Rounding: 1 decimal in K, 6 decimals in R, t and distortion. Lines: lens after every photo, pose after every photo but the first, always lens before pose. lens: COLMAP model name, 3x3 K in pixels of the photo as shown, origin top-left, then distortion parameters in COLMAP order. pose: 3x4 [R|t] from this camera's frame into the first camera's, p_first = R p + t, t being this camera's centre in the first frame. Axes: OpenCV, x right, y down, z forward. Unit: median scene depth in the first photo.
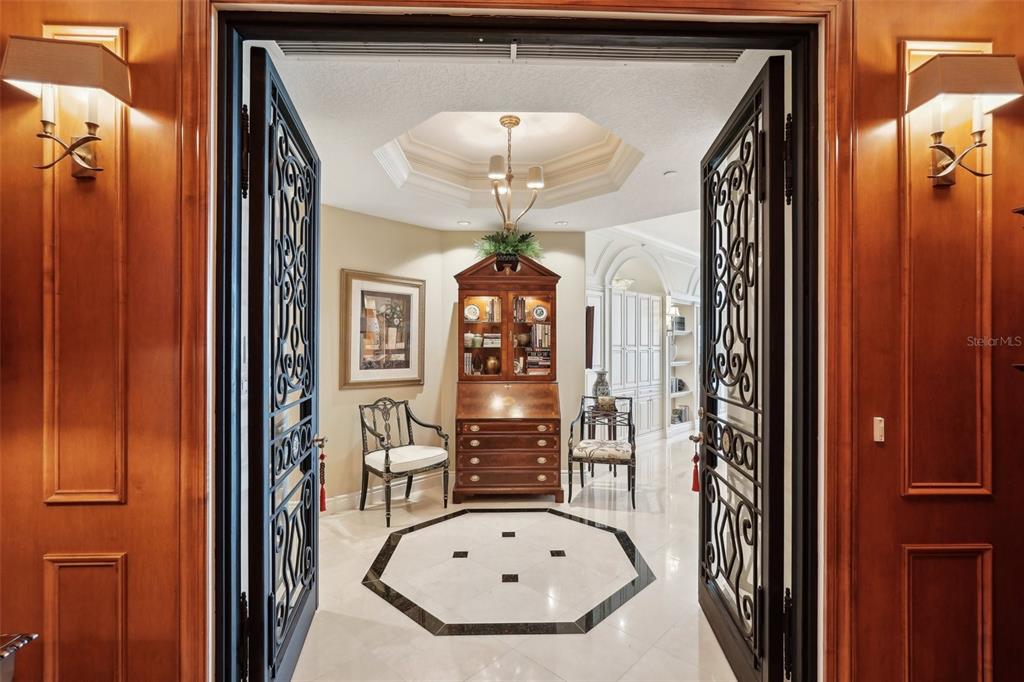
lens RADIAL K [[463.3, 0, 512.0], [0, 463.3, 341.0], [0, 0, 1]] dist [0.003318, 0.000675]
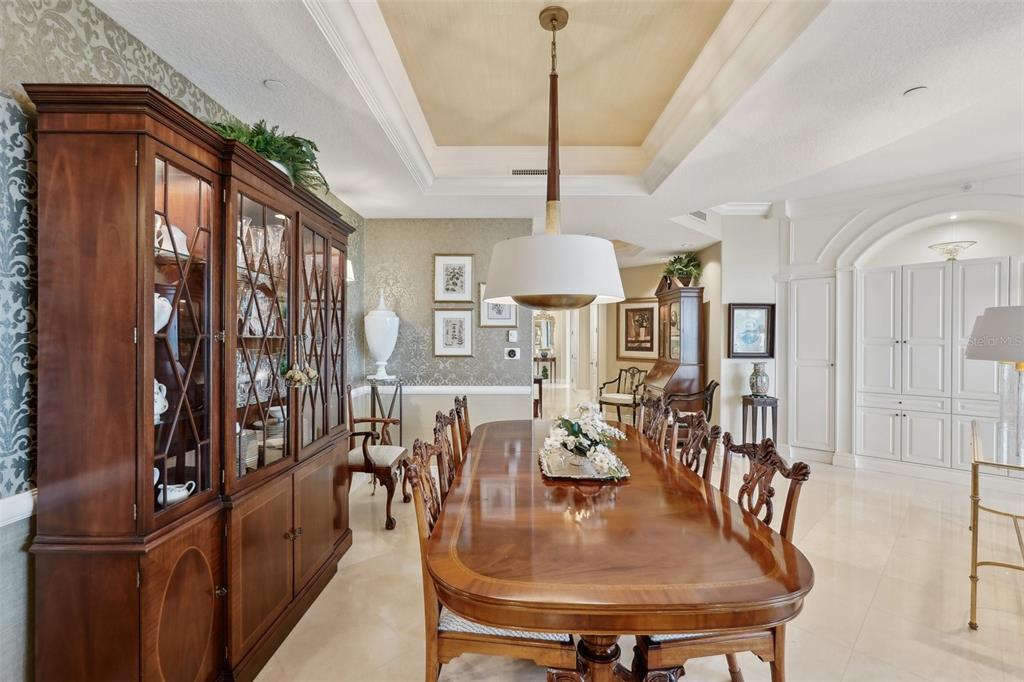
lens RADIAL K [[463.3, 0, 512.0], [0, 463.3, 341.0], [0, 0, 1]] dist [0.003318, 0.000675]
pose [[-0.032994, -0.001058, -0.999455, 1.496164], [-0.001302, 0.999999, -0.001016, 0.023084], [0.999455, 0.001267, -0.032995, 0.563531]]
